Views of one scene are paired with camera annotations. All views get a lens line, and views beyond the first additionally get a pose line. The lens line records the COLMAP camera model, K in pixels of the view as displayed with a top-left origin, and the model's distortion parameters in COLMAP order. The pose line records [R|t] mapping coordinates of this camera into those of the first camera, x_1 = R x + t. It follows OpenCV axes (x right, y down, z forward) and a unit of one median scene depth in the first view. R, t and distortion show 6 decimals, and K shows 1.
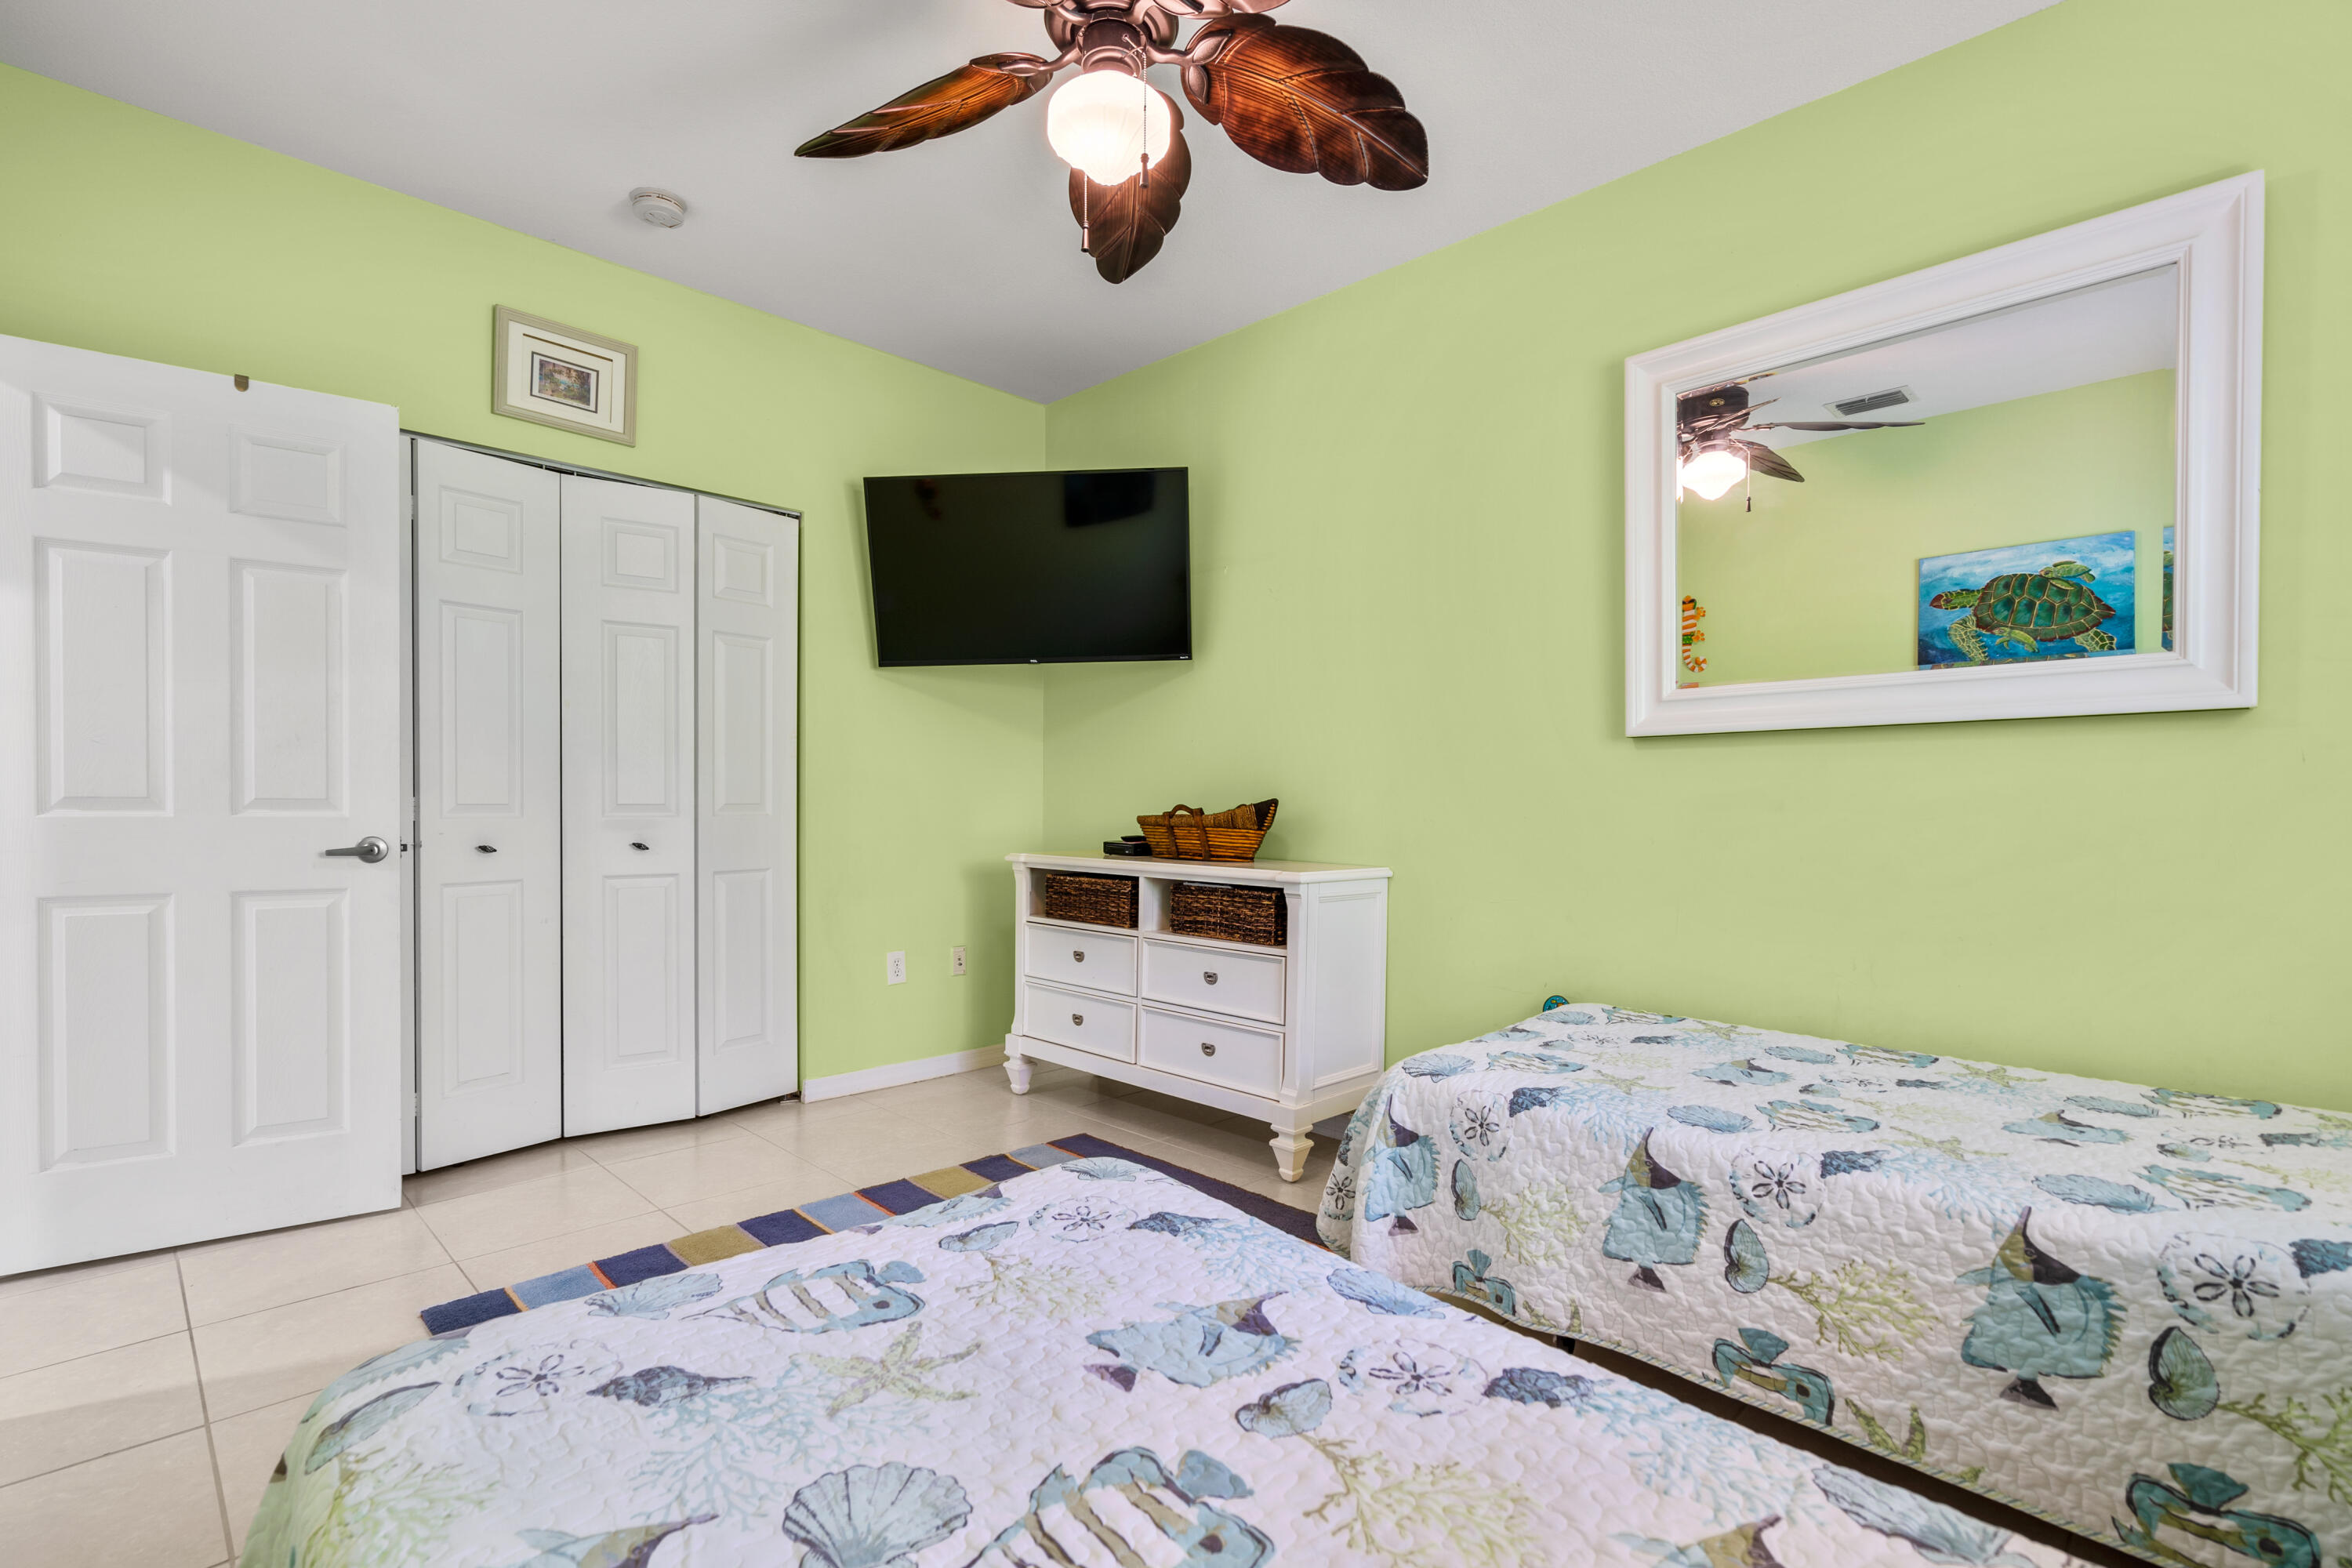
lens RADIAL K [[1086.1, 0, 1166.6], [0, 1086.1, 773.2], [0, 0, 1]] dist [-0.002933, 0.001594]
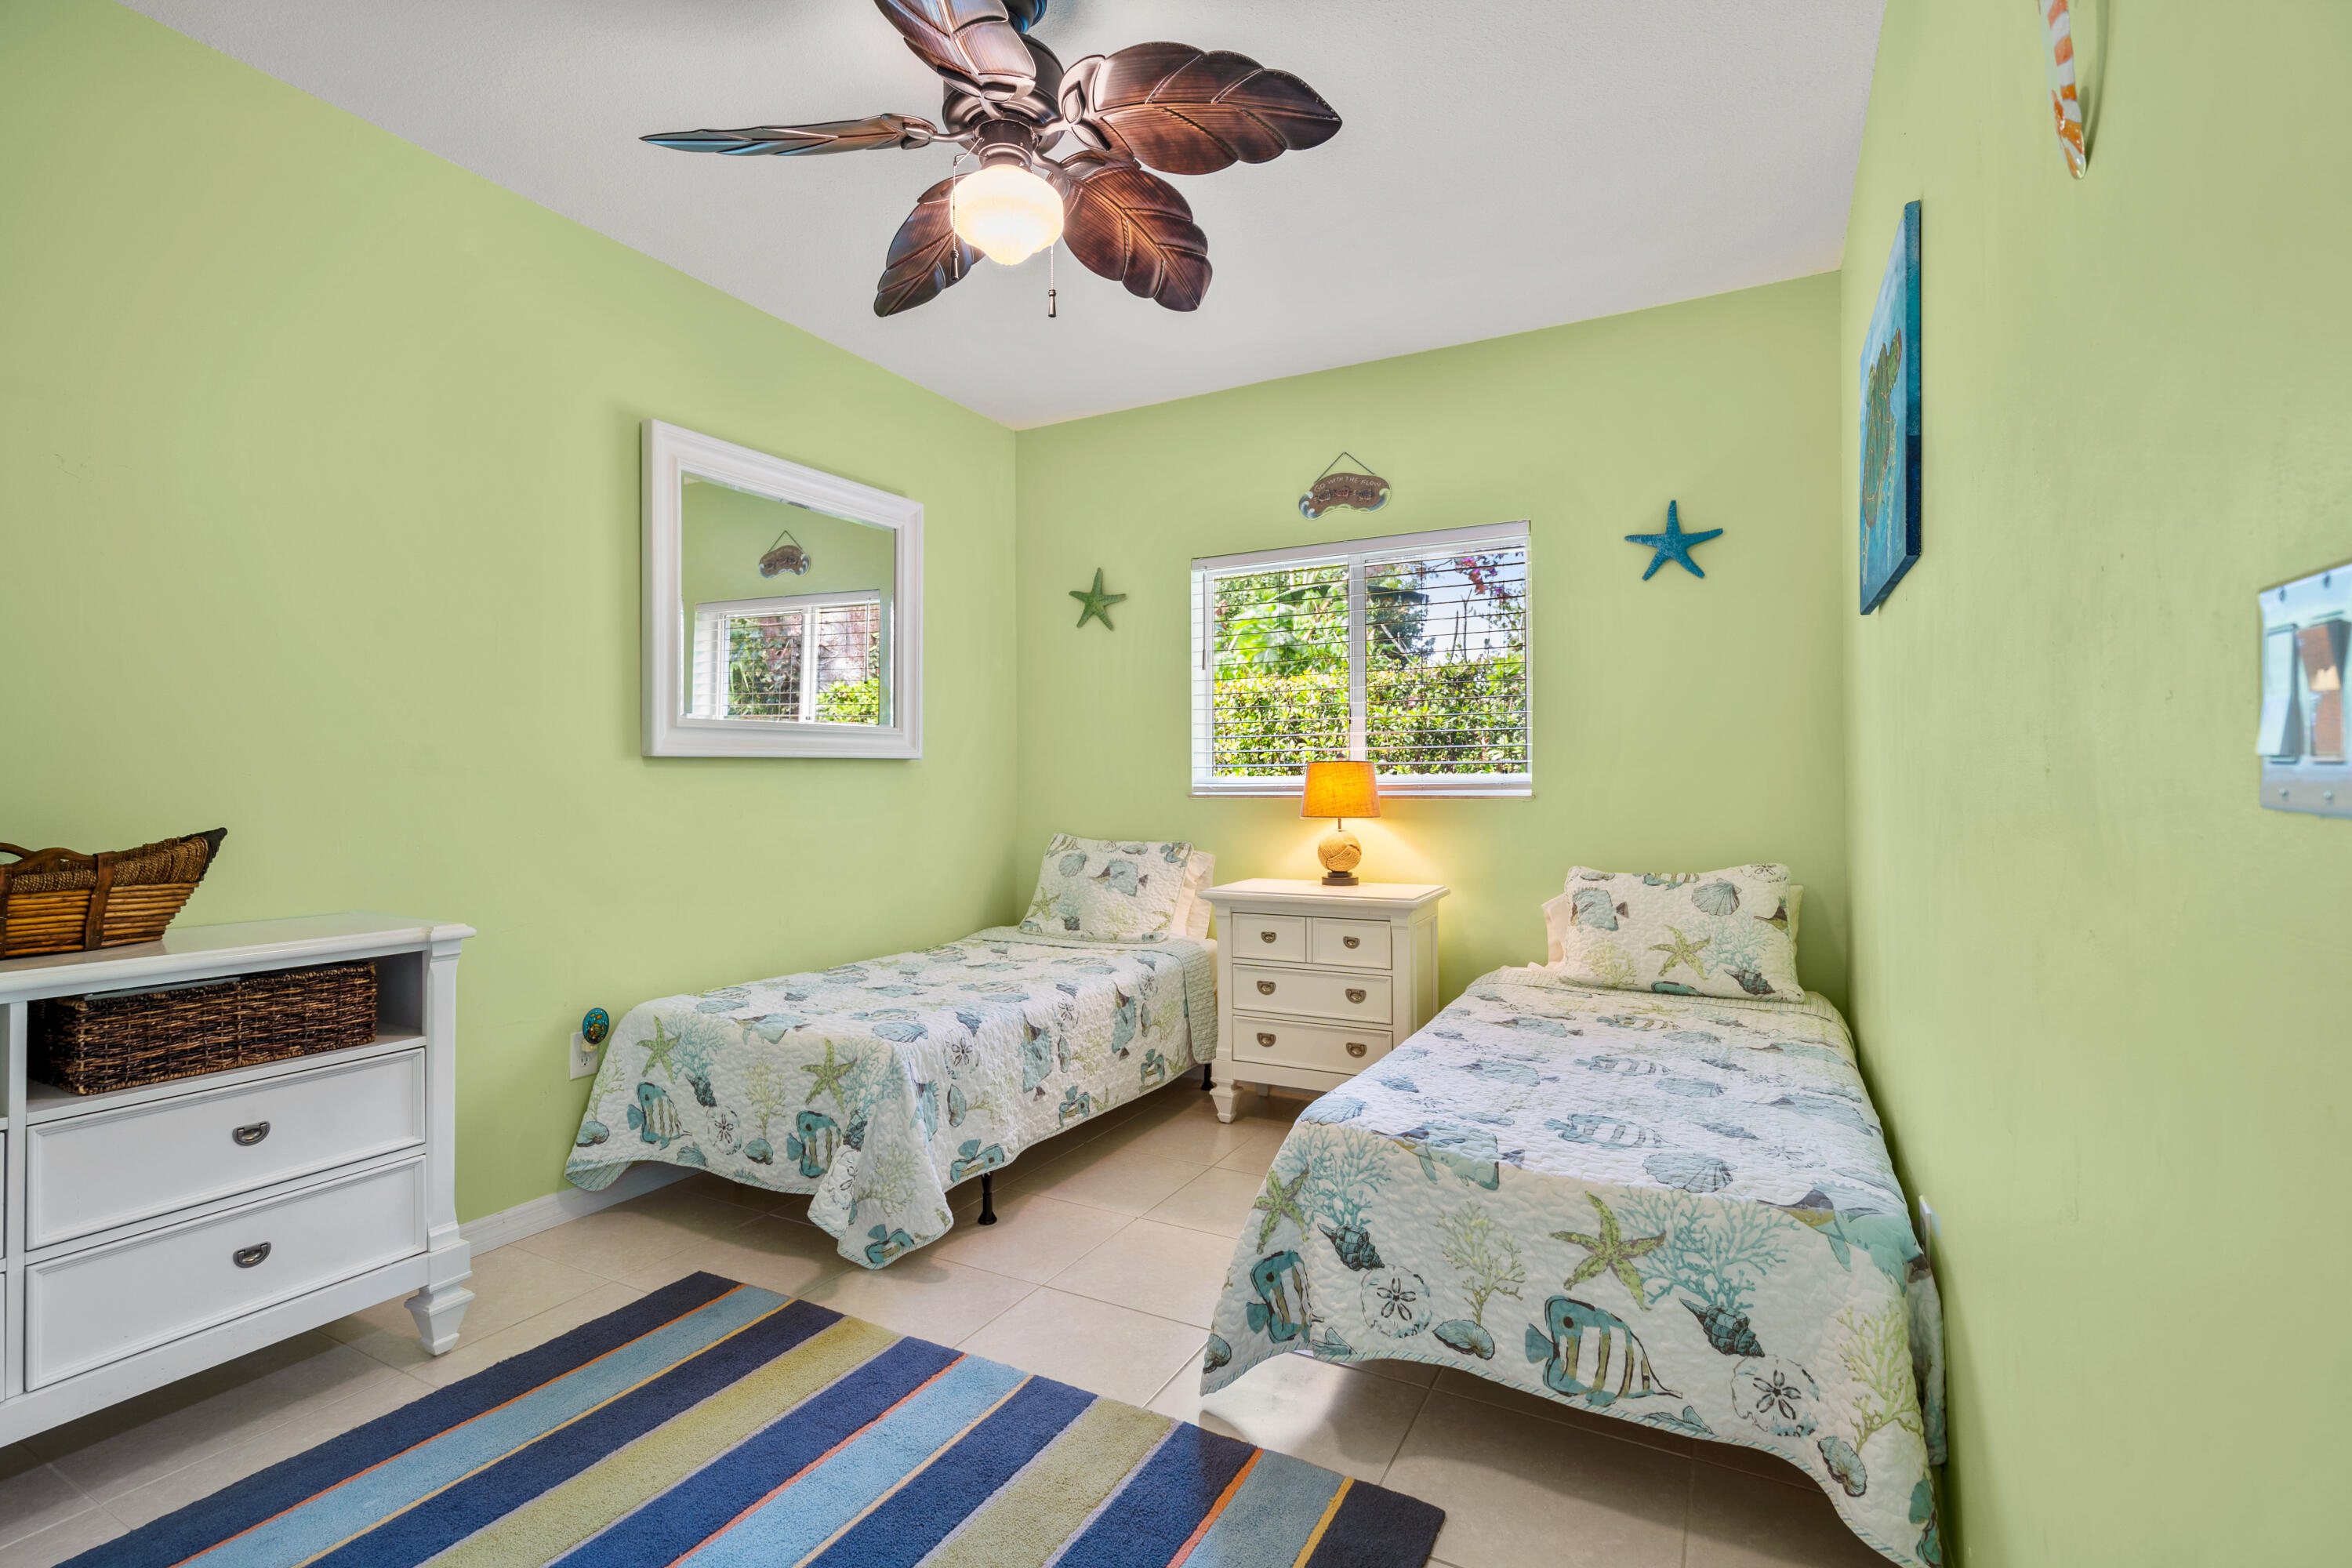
lens RADIAL K [[1086.1, 0, 1166.6], [0, 1086.1, 773.2], [0, 0, 1]] dist [-0.002933, 0.001594]
pose [[-0.278037, -0.002528, 0.960567, -1.289986], [-0.023198, 0.999723, -0.004083, -0.031837], [-0.960290, -0.023419, -0.278018, 1.345077]]
